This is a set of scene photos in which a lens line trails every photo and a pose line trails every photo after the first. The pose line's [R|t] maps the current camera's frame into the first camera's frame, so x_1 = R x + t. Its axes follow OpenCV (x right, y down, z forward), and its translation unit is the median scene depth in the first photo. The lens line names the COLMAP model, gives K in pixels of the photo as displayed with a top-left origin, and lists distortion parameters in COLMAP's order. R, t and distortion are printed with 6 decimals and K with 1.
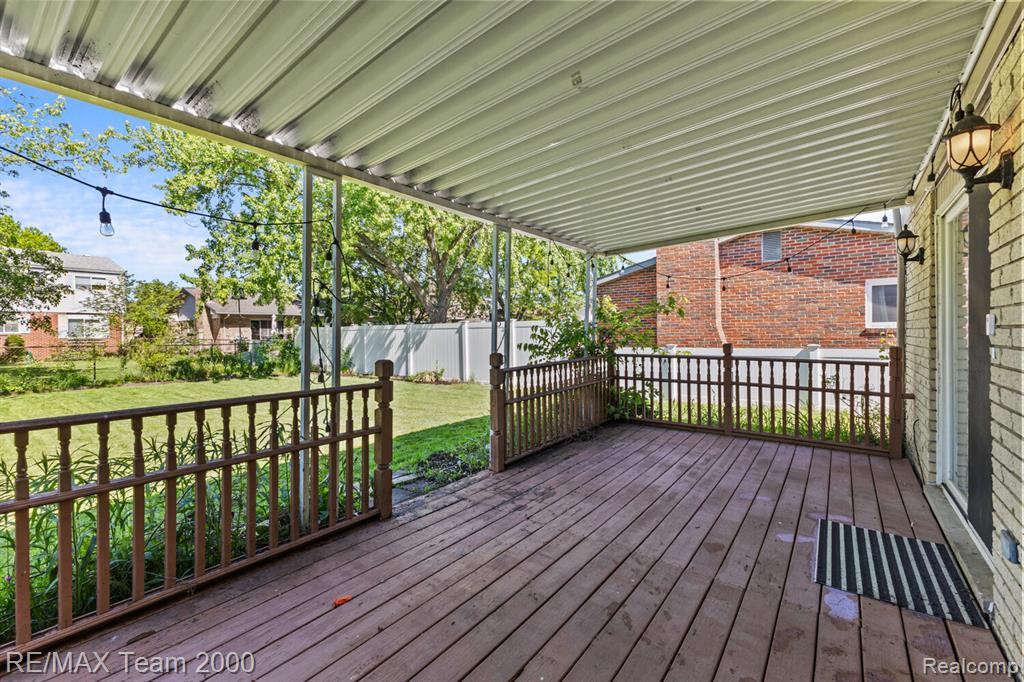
lens RADIAL K [[438.7, 0, 510.7], [0, 438.7, 338.0], [0, 0, 1]] dist [0.002687, 0.000415]
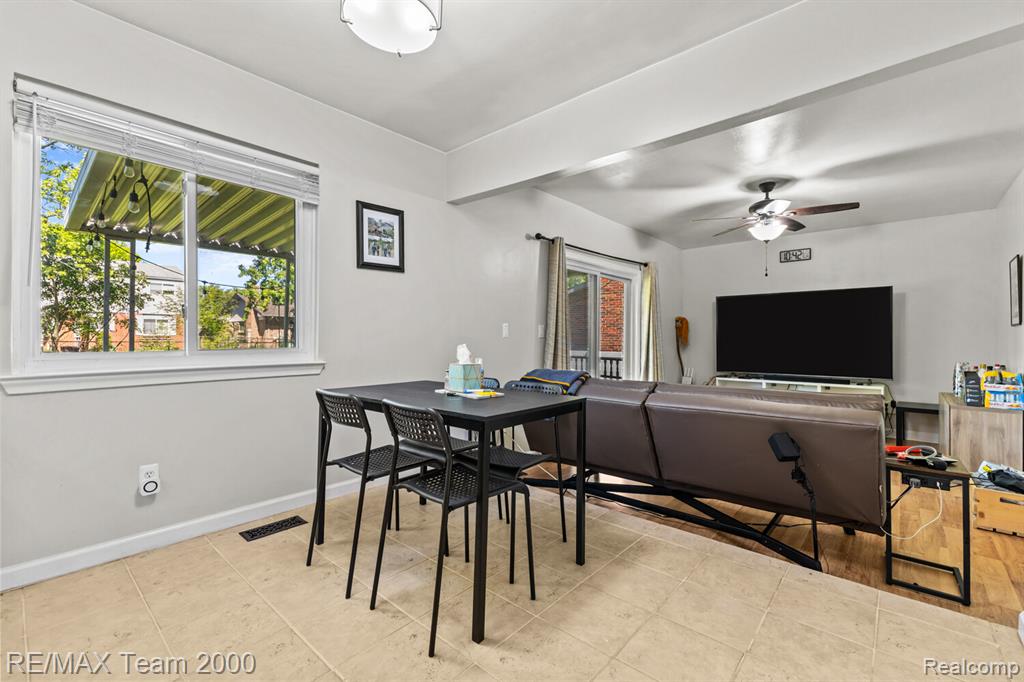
lens RADIAL K [[438.7, 0, 510.7], [0, 438.7, 338.0], [0, 0, 1]] dist [0.002687, 0.000415]
pose [[0.996668, 0.017907, -0.079571, 0.131549], [-0.018532, 0.999803, -0.007129, -0.002077], [0.079428, 0.008580, 0.996804, -0.176018]]
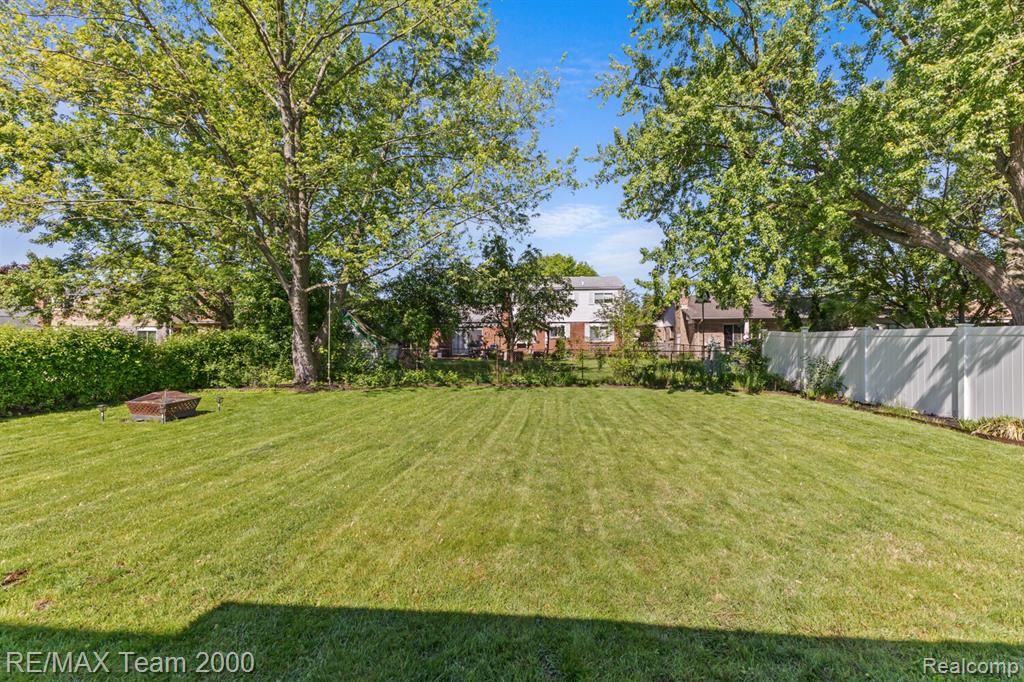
lens RADIAL K [[438.7, 0, 510.7], [0, 438.7, 338.0], [0, 0, 1]] dist [0.002687, 0.000415]
pose [[0.530661, 0.006238, -0.847561, -0.054213], [-0.013944, 0.999902, -0.001372, -0.007749], [0.847470, 0.012547, 0.530695, 0.190861]]
